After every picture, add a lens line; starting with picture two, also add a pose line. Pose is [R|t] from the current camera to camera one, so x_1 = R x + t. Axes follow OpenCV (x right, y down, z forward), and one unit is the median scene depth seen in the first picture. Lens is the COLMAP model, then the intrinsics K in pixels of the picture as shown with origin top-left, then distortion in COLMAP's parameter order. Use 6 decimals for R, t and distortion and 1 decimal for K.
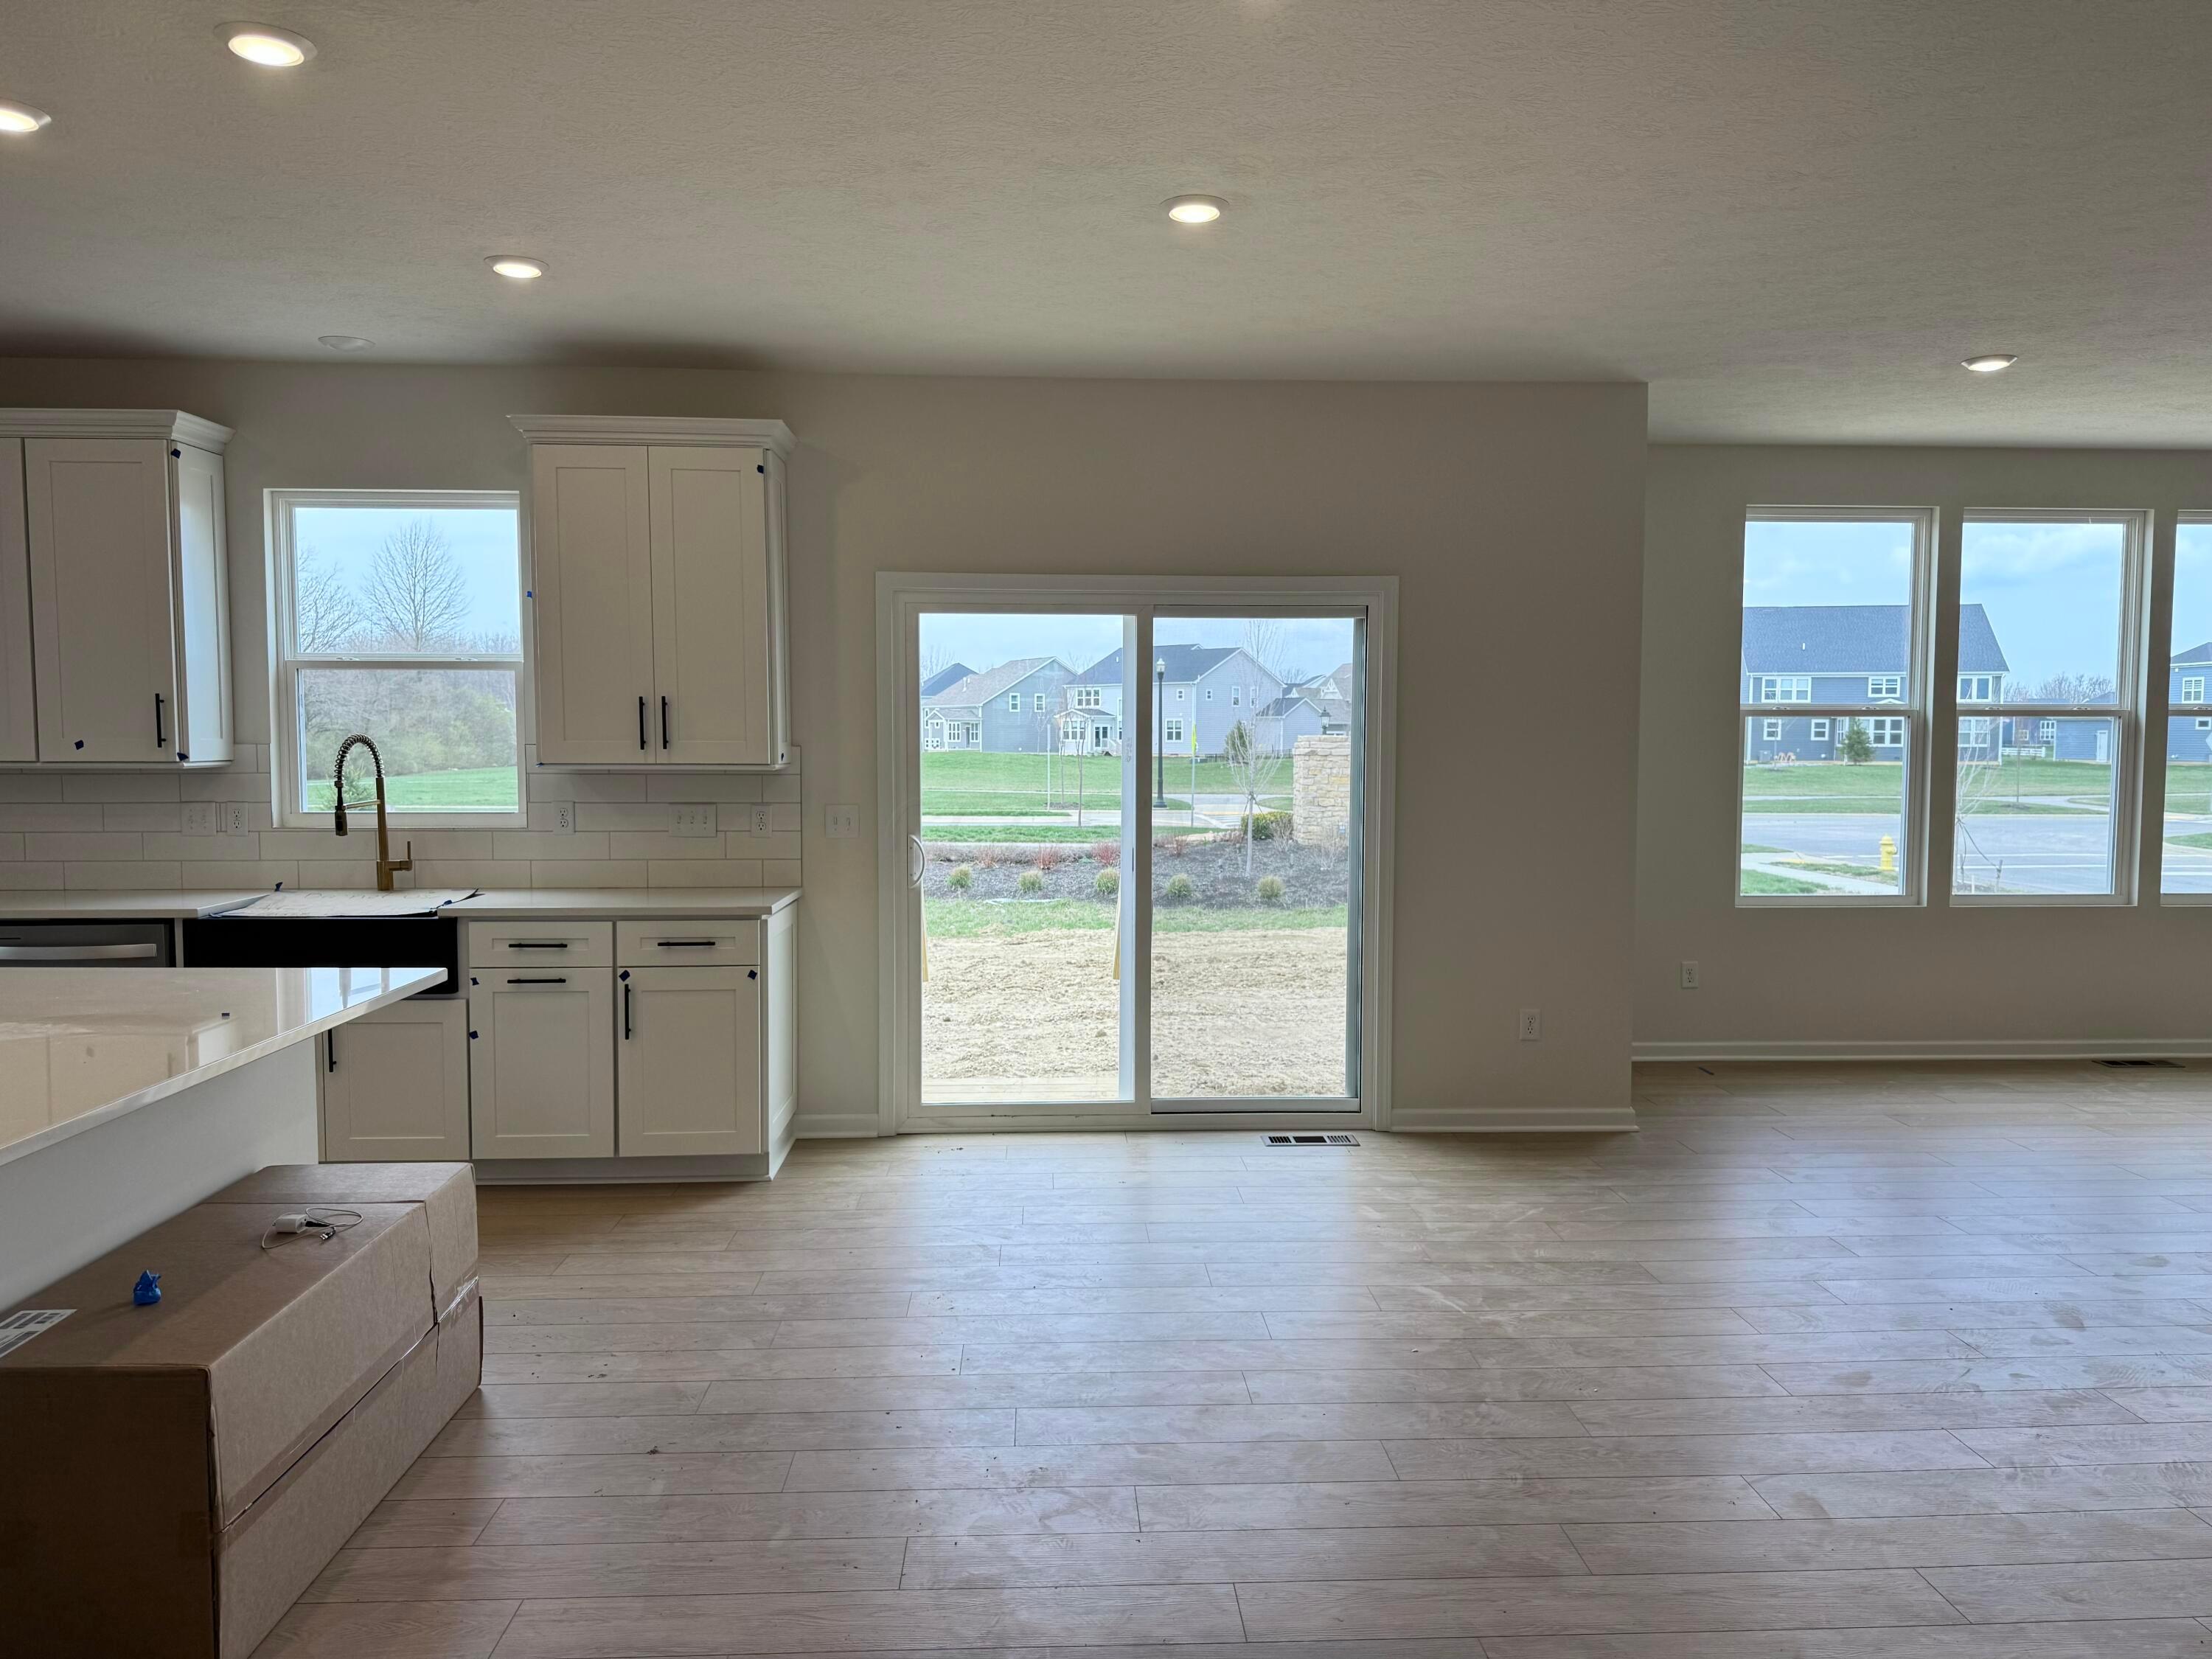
lens RADIAL K [[1521.1, 0, 1121.2], [0, 1521.1, 830.5], [0, 0, 1]] dist [0.113704, -0.173321]
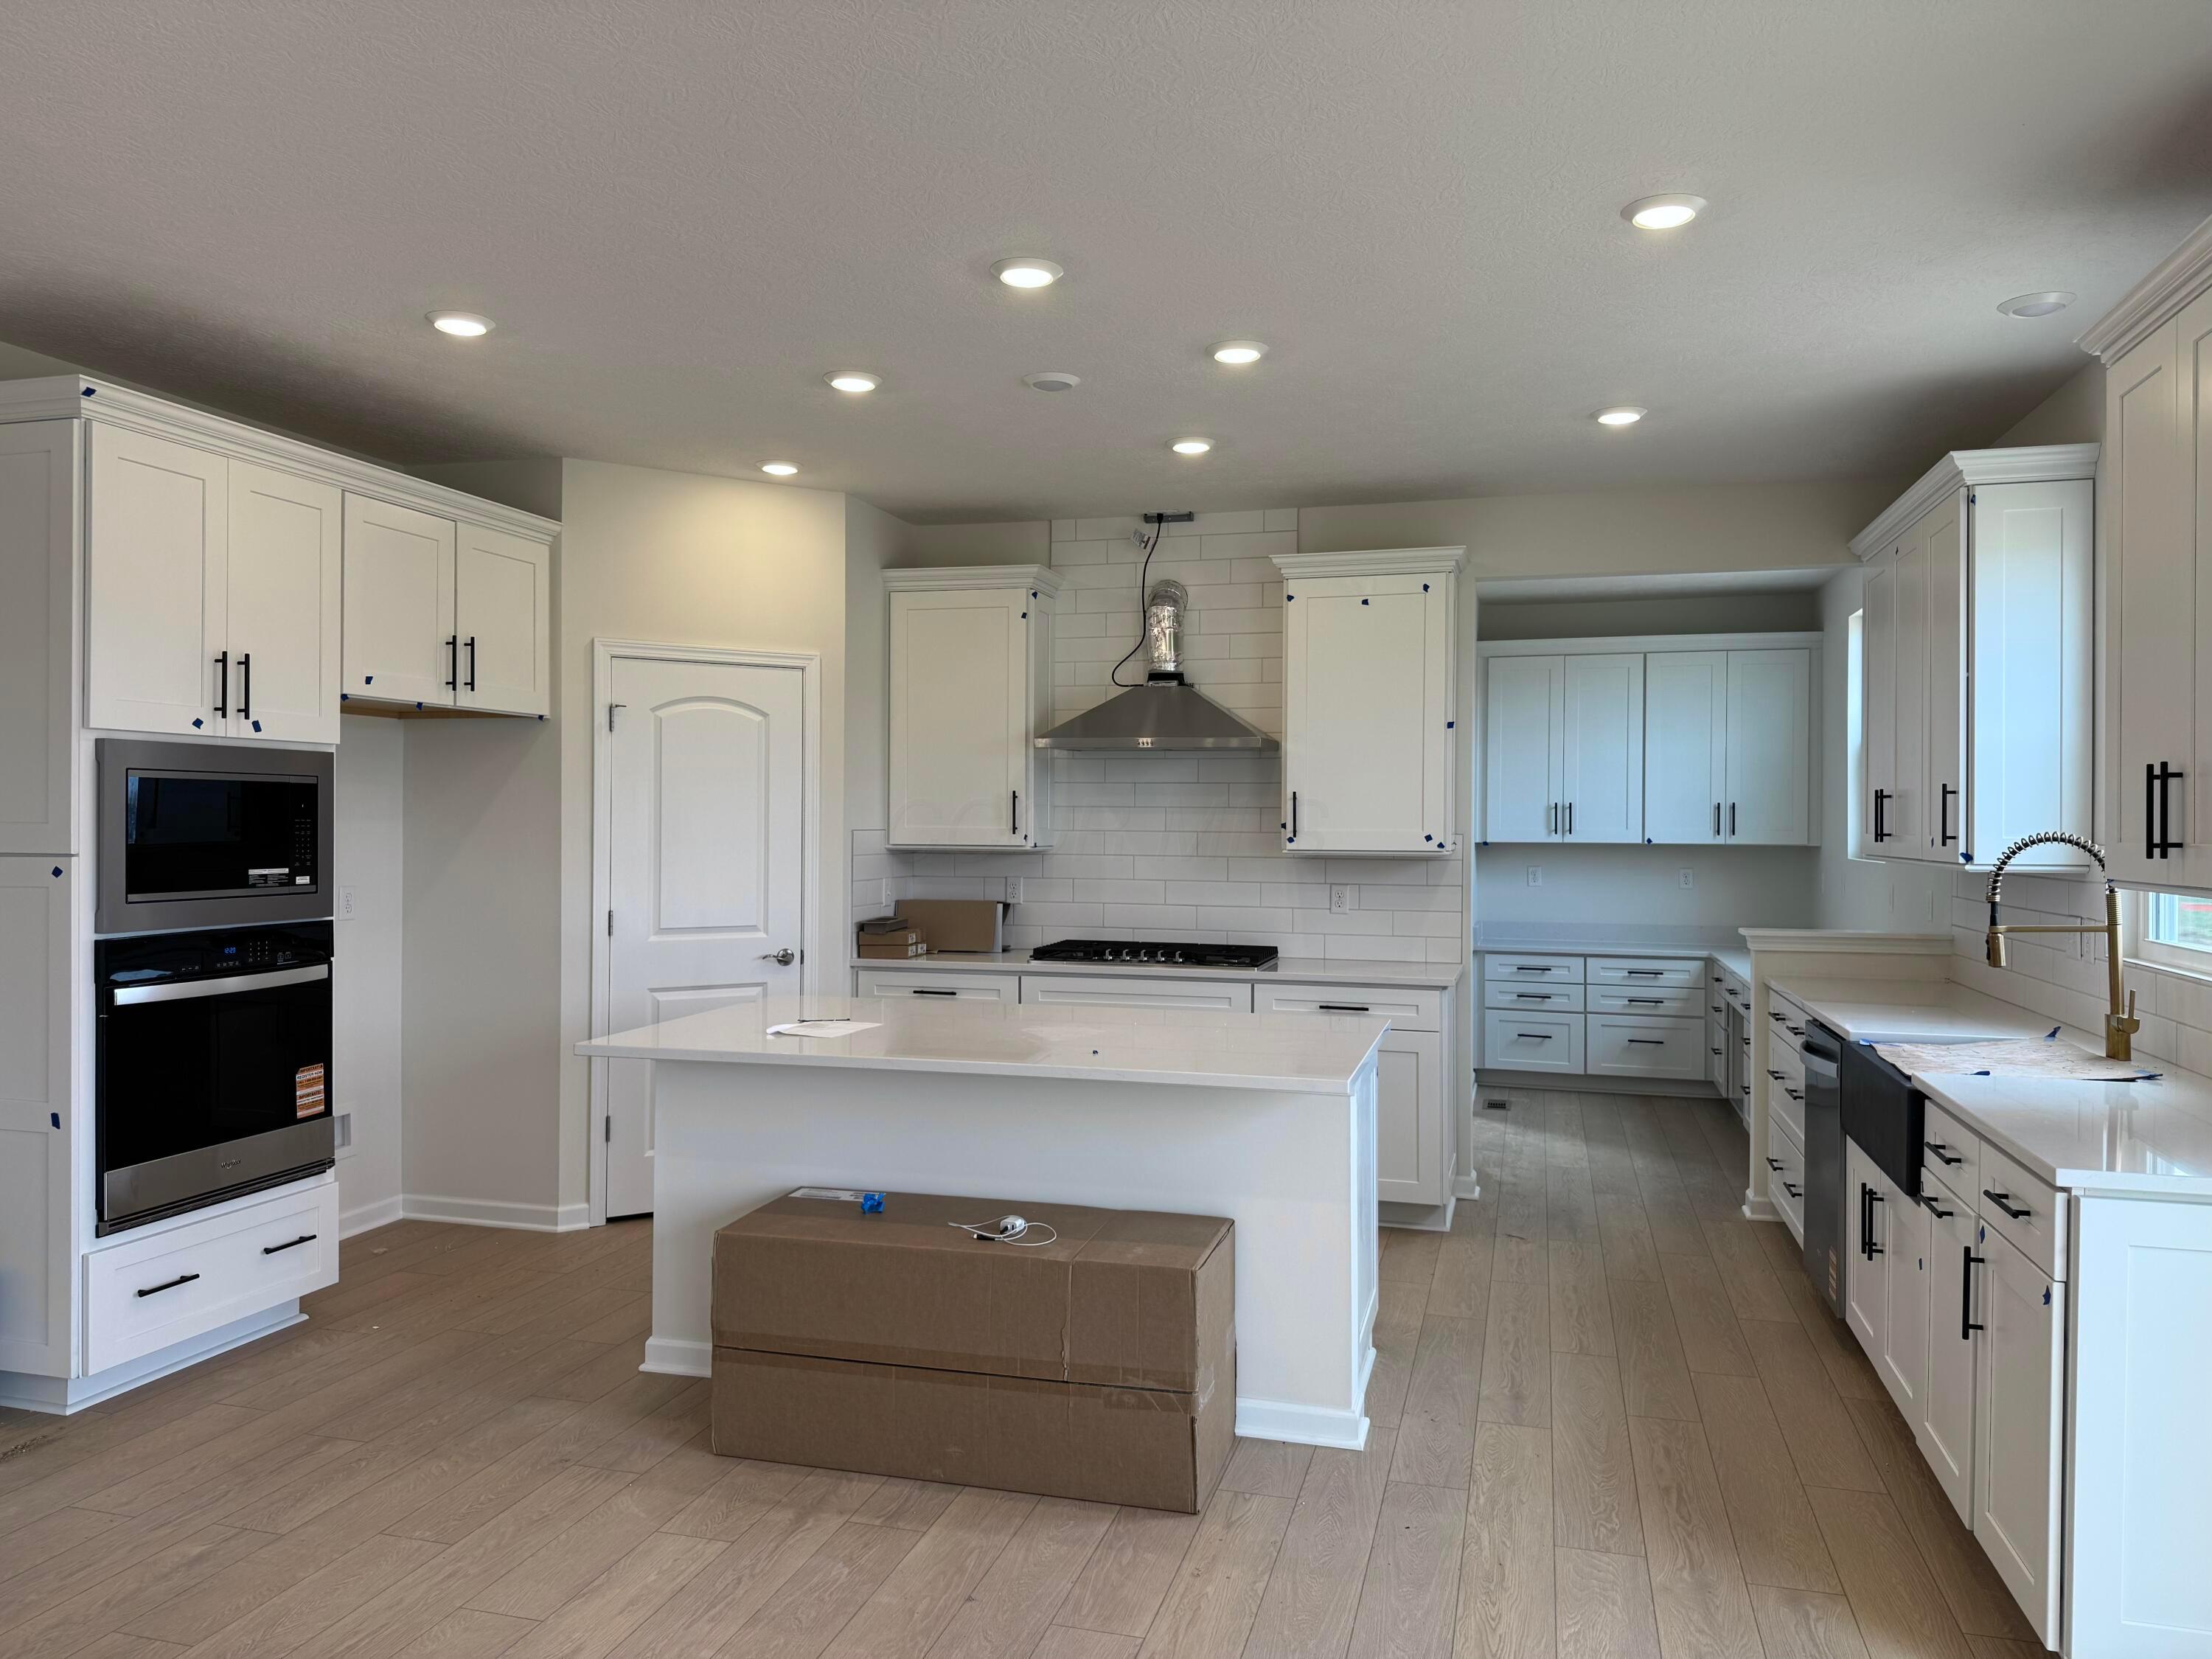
lens RADIAL K [[1521.1, 0, 1121.2], [0, 1521.1, 830.5], [0, 0, 1]] dist [0.113704, -0.173321]
pose [[-0.308817, -0.000012, -0.951121, 0.335737], [-0.066337, 0.997565, 0.021527, -0.049785], [0.948805, 0.069742, -0.308066, 0.819856]]
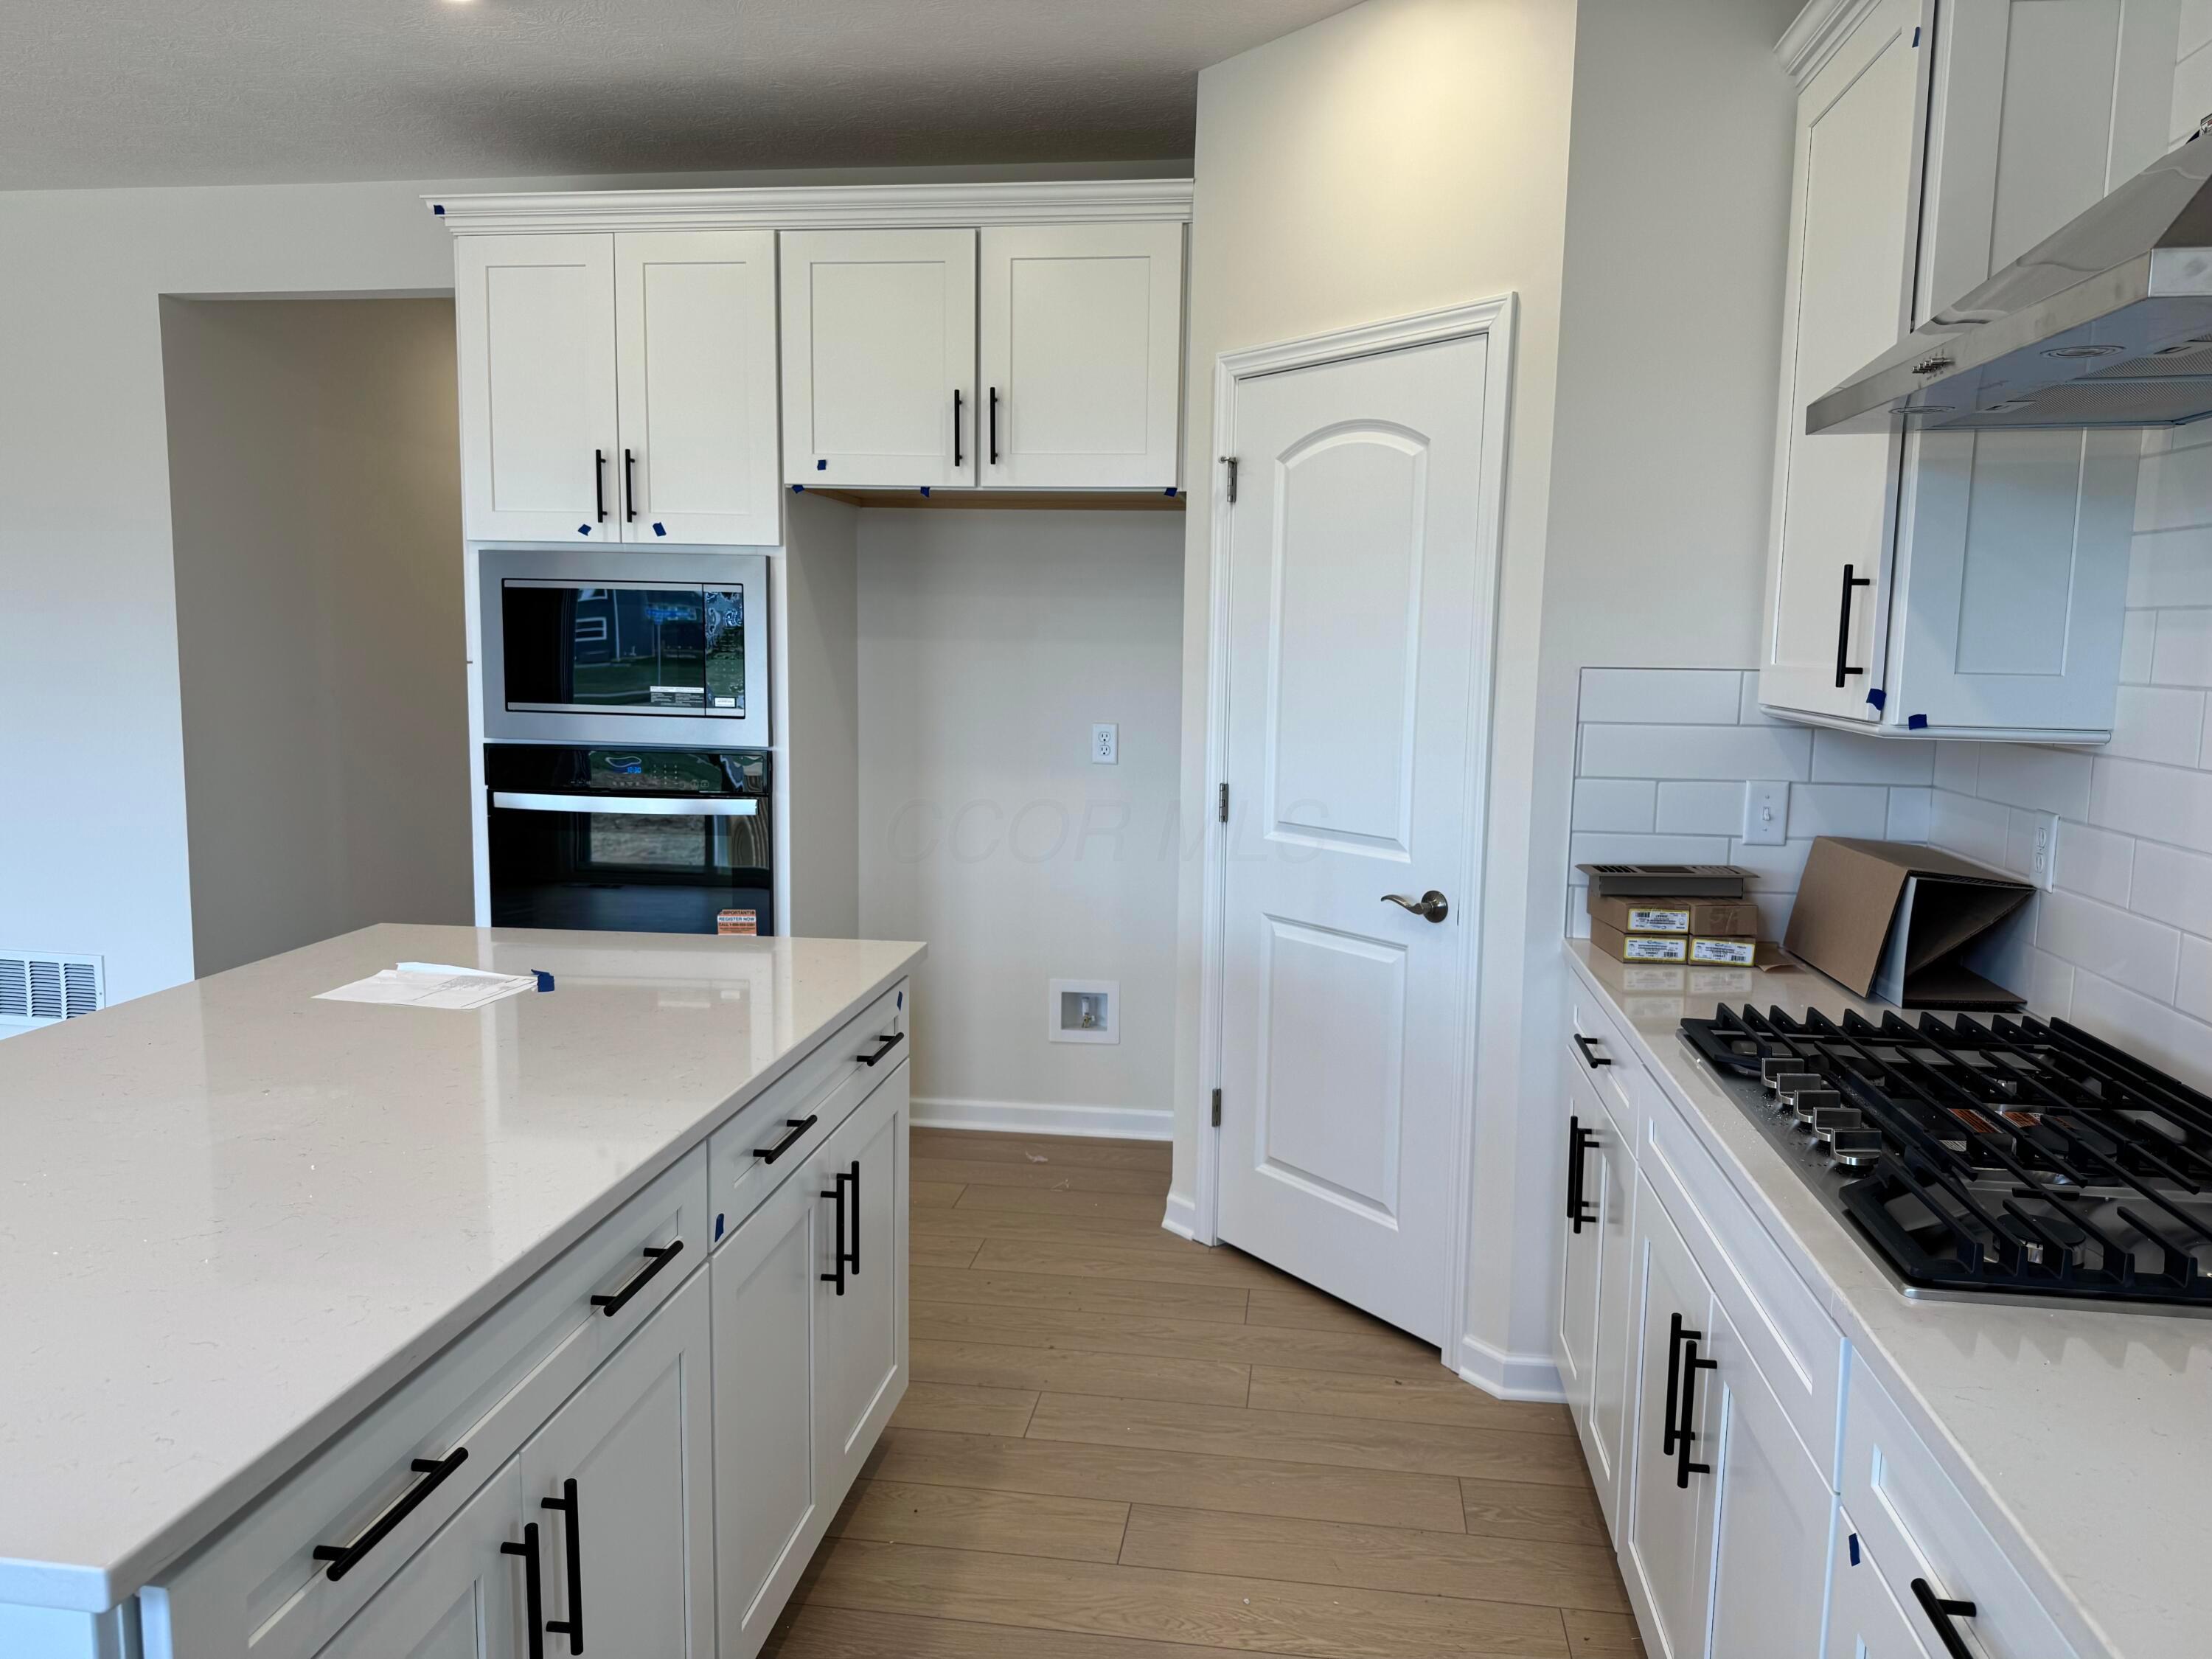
lens RADIAL K [[1558.6, 0, 1112.1], [0, 1558.6, 820.0], [0, 0, 1]] dist [0.196951, -0.405073]
pose [[-0.982346, -0.041943, 0.182310, -0.660545], [-0.009289, 0.984276, 0.176393, -0.055786], [-0.186842, 0.171585, -0.967289, 0.855618]]
